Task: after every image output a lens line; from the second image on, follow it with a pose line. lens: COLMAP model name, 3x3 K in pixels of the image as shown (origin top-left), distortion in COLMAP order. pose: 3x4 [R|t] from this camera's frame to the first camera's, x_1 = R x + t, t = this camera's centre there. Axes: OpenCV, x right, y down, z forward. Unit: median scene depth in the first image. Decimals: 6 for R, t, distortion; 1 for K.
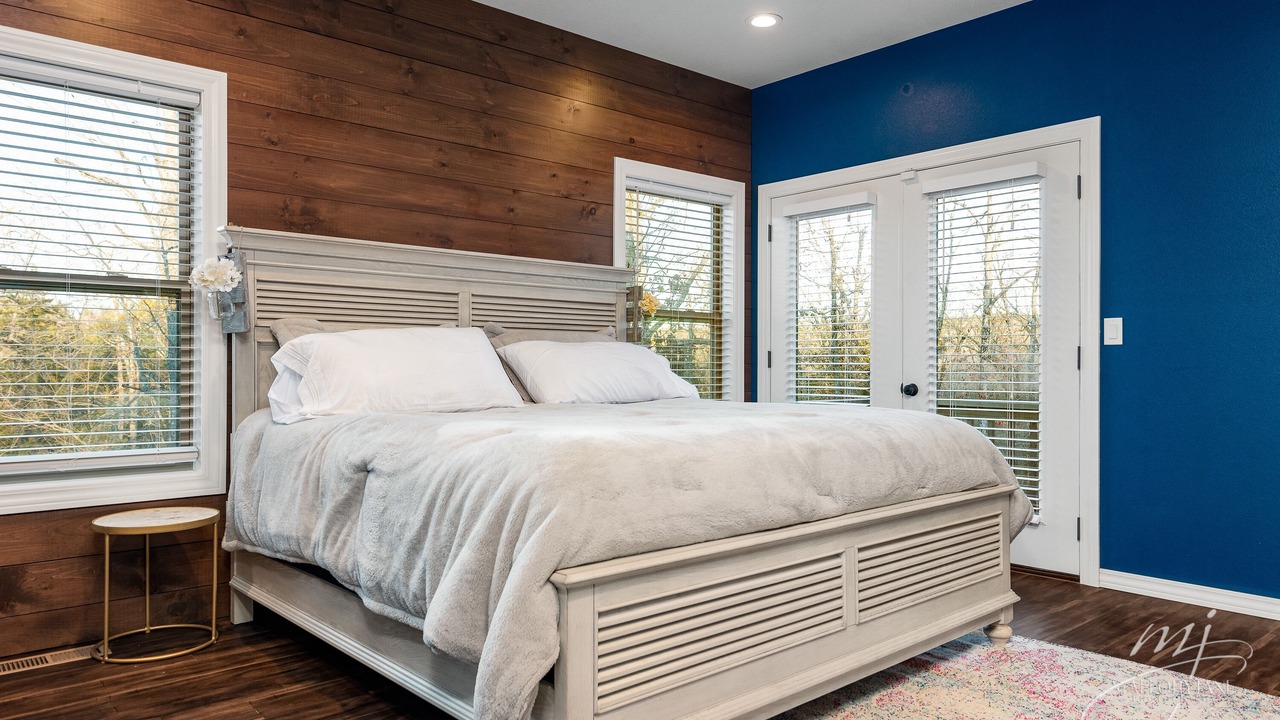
lens RADIAL K [[883.6, 0, 641.5], [0, 883.6, 351.2], [0, 0, 1]] dist [0.034827, -0.002366]
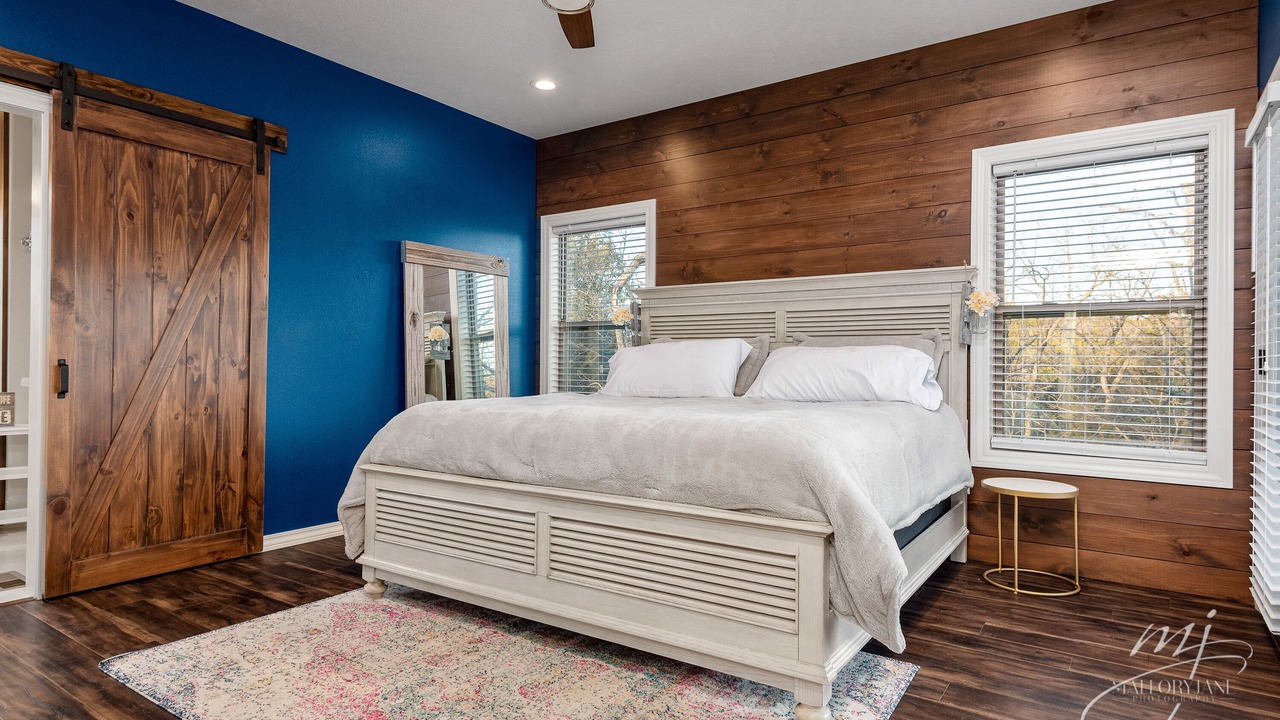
lens RADIAL K [[698.4, 0, 642.7], [0, 698.4, 368.3], [0, 0, 1]] dist [0.013911, -0.005541]
pose [[0.232076, 0.003277, -0.972692, 0.700251], [0.007628, 0.999957, 0.005188, 0.010621], [0.972668, -0.008624, 0.232041, 0.532630]]
